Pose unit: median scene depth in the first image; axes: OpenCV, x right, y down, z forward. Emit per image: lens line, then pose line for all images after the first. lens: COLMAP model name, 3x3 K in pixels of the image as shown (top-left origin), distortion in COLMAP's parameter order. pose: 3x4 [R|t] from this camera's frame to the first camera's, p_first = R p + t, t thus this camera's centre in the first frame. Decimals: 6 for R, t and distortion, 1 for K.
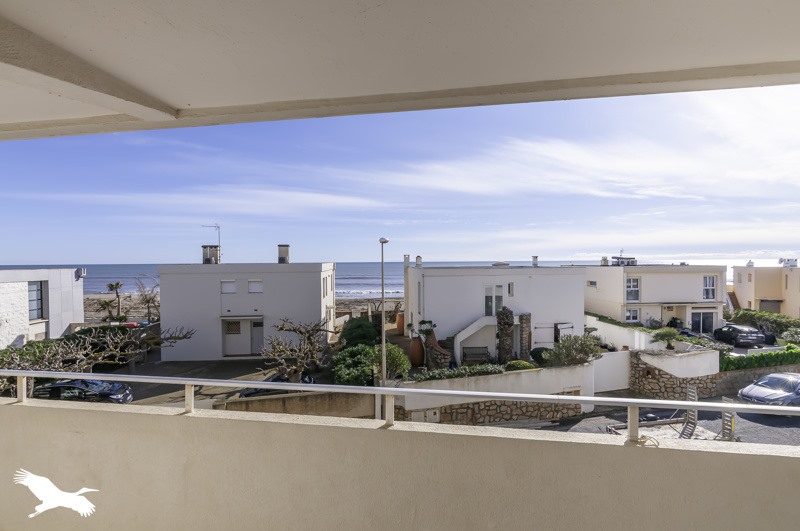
lens RADIAL K [[358.0, 0, 403.5], [0, 358.0, 270.7], [0, 0, 1]] dist [-0.000371, -0.000031]
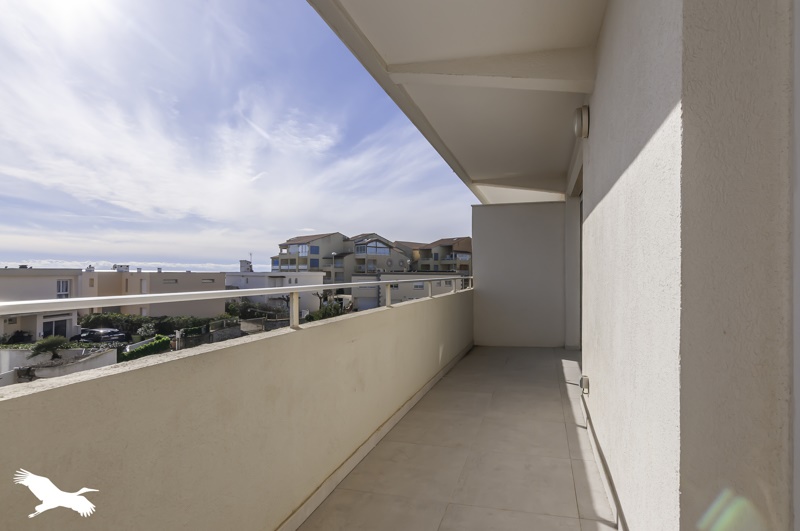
lens RADIAL K [[358.0, 0, 403.5], [0, 358.0, 270.7], [0, 0, 1]] dist [-0.000371, -0.000031]
pose [[0.222163, -0.000754, 0.975009, 0.159051], [-0.009462, 0.999951, 0.002930, -0.020443], [-0.974964, -0.009876, 0.222145, -0.050088]]
